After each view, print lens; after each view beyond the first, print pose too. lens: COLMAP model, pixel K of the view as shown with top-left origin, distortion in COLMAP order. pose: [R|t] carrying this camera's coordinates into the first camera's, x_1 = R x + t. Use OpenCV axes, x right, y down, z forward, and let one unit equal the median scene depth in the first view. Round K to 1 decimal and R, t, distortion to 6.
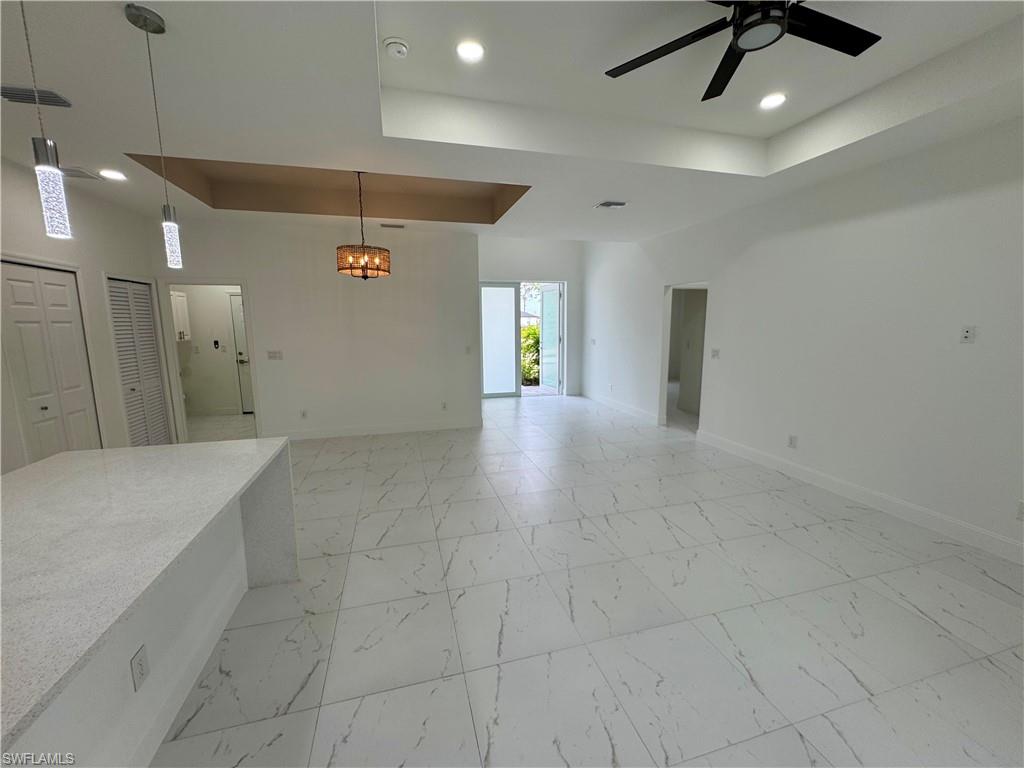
lens RADIAL K [[409.3, 0, 512.9], [0, 409.3, 383.7], [0, 0, 1]] dist [-0.002991, -0.000097]
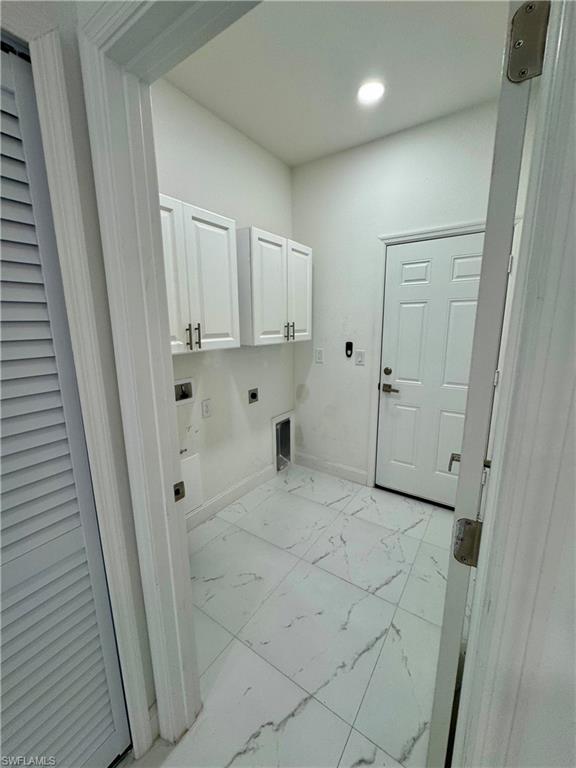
lens RADIAL K [[307.0, 0, 288.1], [0, 307.0, 382.2], [0, 0, 1]] dist [-0.002991, -0.000097]
pose [[0.641312, 0.149819, -0.752511, -0.561091], [-0.107360, 0.988625, 0.105332, -0.103457], [0.759732, 0.013239, 0.650102, 0.811434]]
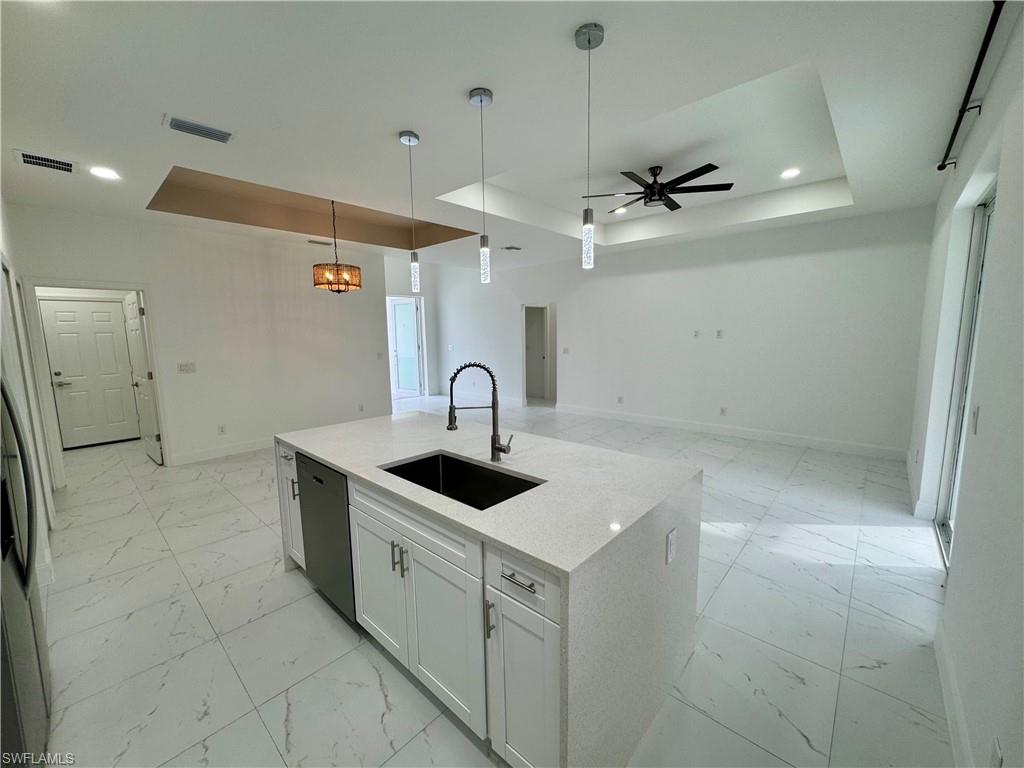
lens RADIAL K [[409.3, 0, 511.5], [0, 409.3, 382.0], [0, 0, 1]] dist [-0.002991, -0.000097]
pose [[0.847765, -0.070952, 0.525605, -0.407155], [0.088147, 0.996078, -0.007714, 0.029680], [-0.522996, 0.052870, 0.850694, -0.145901]]
